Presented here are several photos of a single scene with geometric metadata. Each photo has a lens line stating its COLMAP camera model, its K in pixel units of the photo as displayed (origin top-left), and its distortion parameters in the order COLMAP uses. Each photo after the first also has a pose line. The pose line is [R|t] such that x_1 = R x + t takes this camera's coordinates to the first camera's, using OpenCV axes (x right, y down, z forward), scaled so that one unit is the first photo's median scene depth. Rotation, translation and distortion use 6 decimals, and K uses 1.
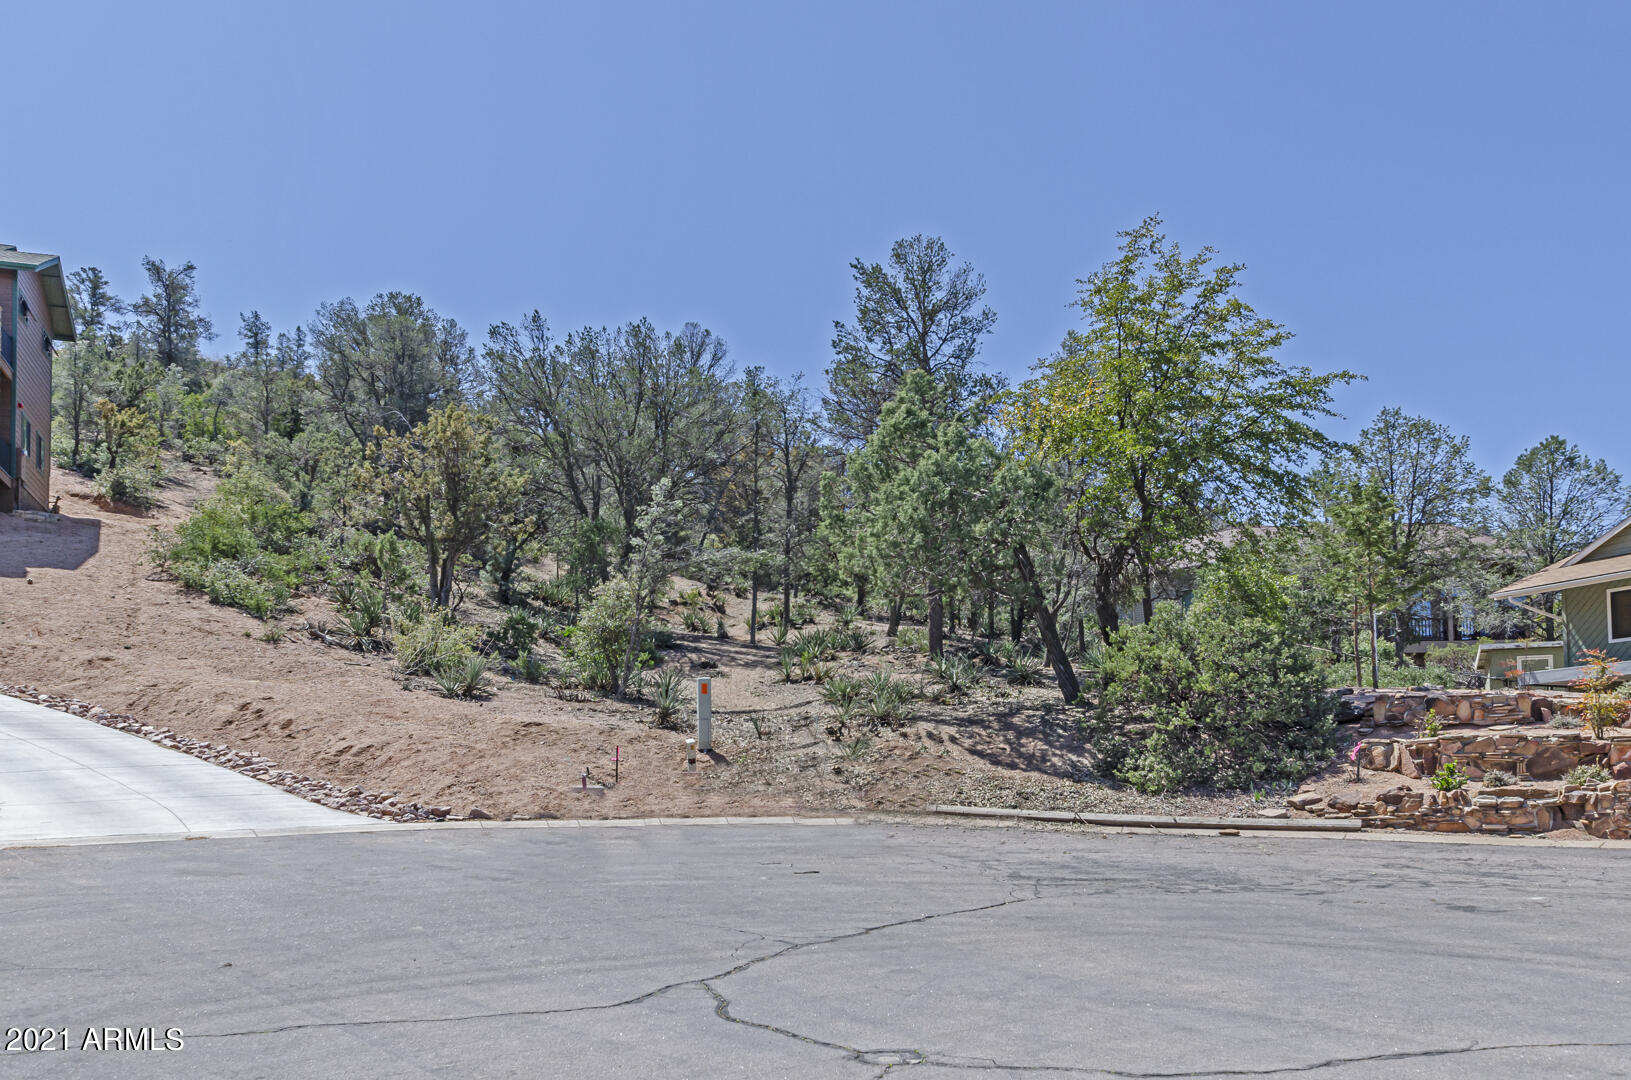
lens RADIAL K [[1368.8, 0, 813.9], [0, 1368.8, 538.9], [0, 0, 1]] dist [-0.003738, -0.002646]
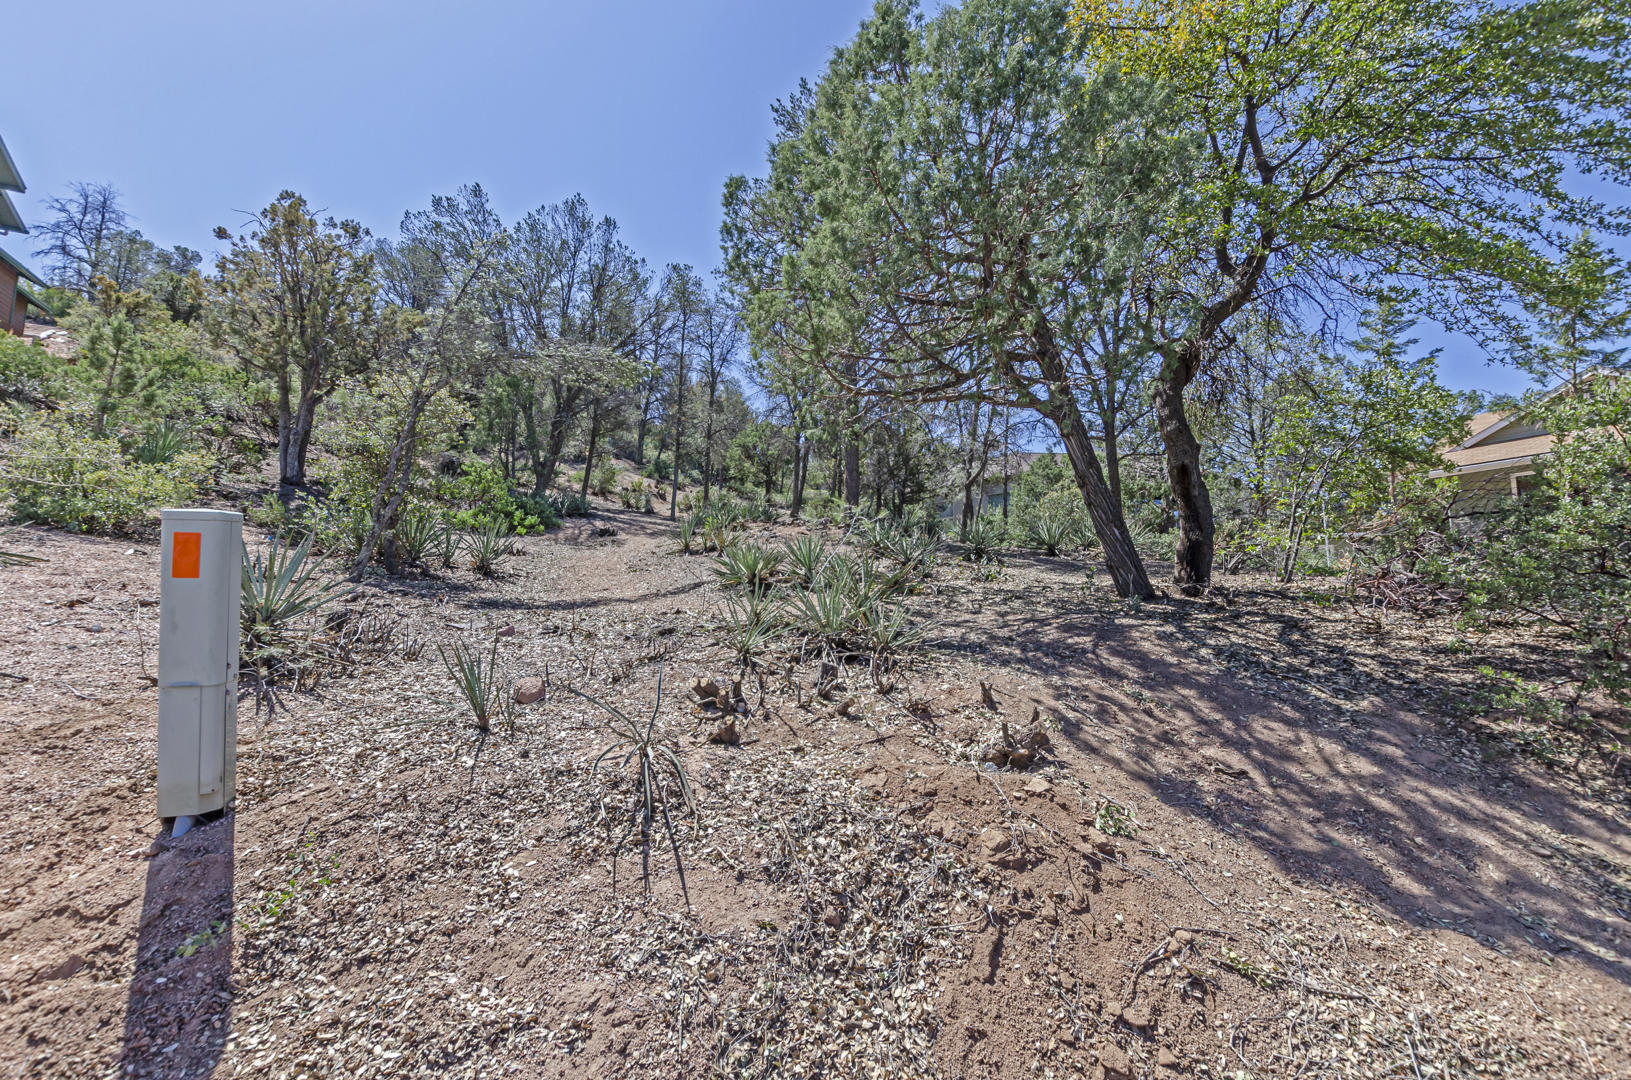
lens RADIAL K [[663.8, 0, 816.5], [0, 663.8, 539.0], [0, 0, 1]] dist [0.000830, 0.000173]
pose [[0.993222, 0.020297, 0.114443, 0.011292], [-0.029799, 0.996191, 0.081943, 0.051153], [-0.112344, -0.084798, 0.990045, 0.497804]]
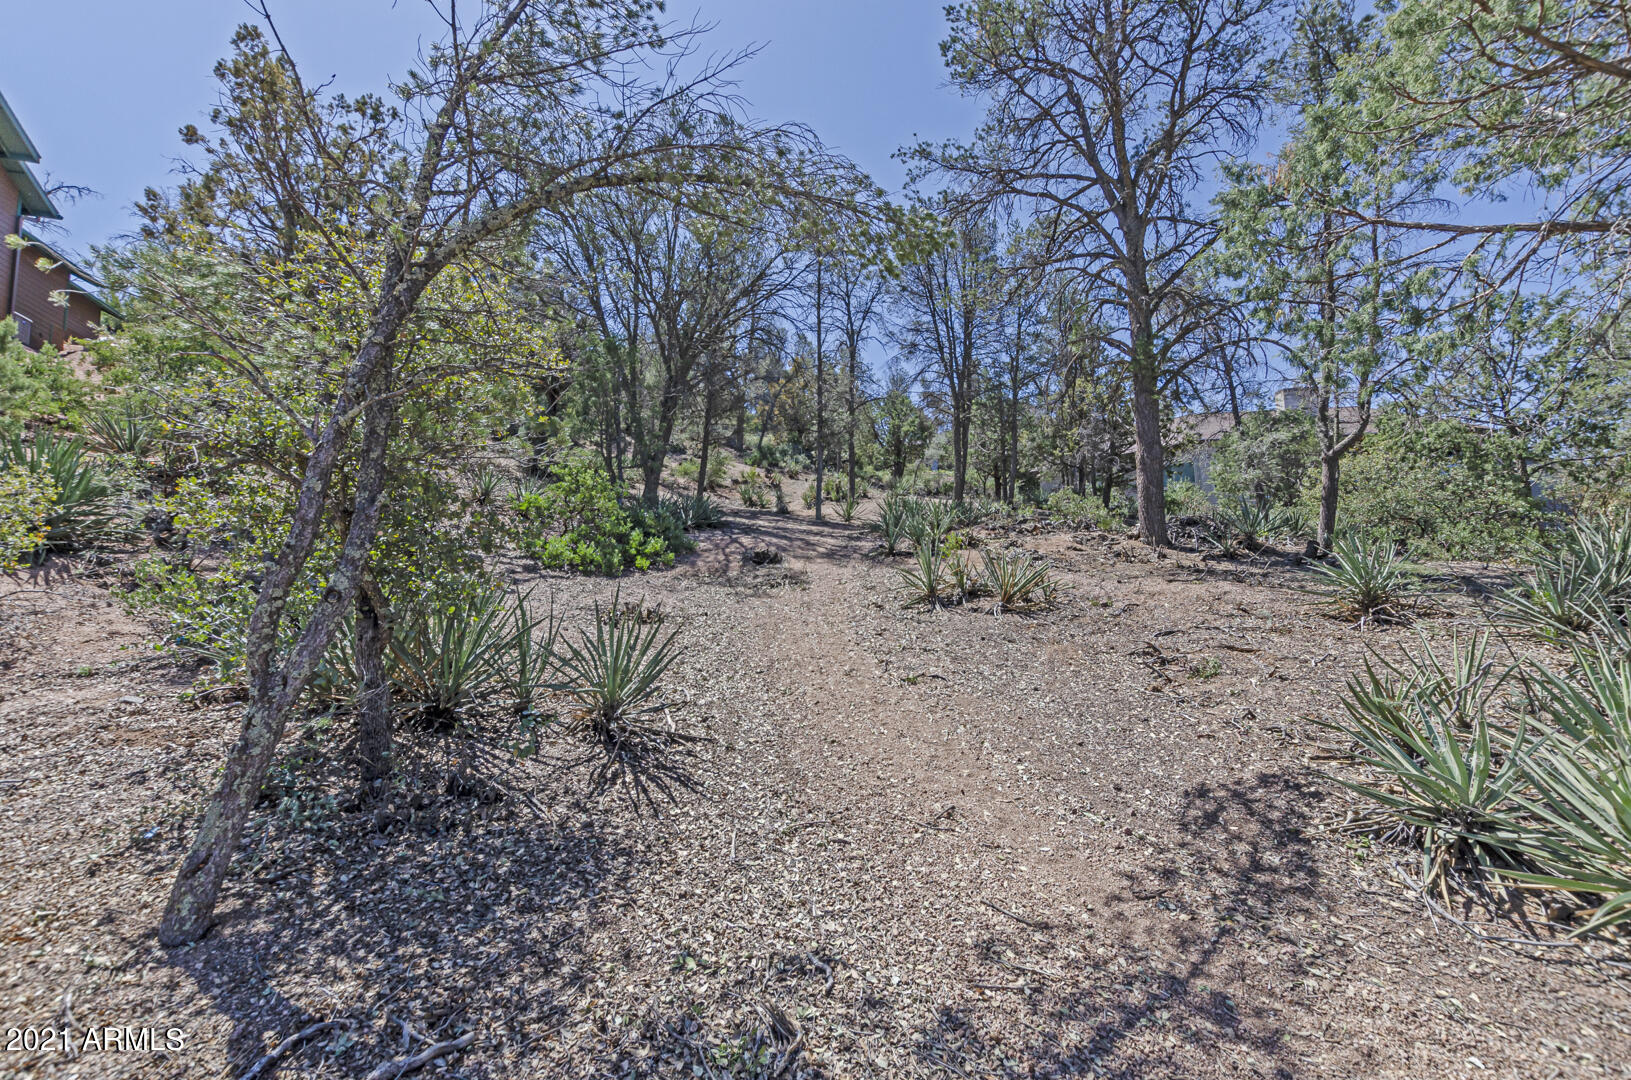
lens RADIAL K [[663.8, 0, 812.5], [0, 663.8, 542.6], [0, 0, 1]] dist [0.000830, 0.000173]
pose [[0.999749, -0.019773, -0.010521, -0.049815], [0.020865, 0.992960, 0.116598, 0.047901], [0.008141, -0.116788, 0.993123, 0.657314]]
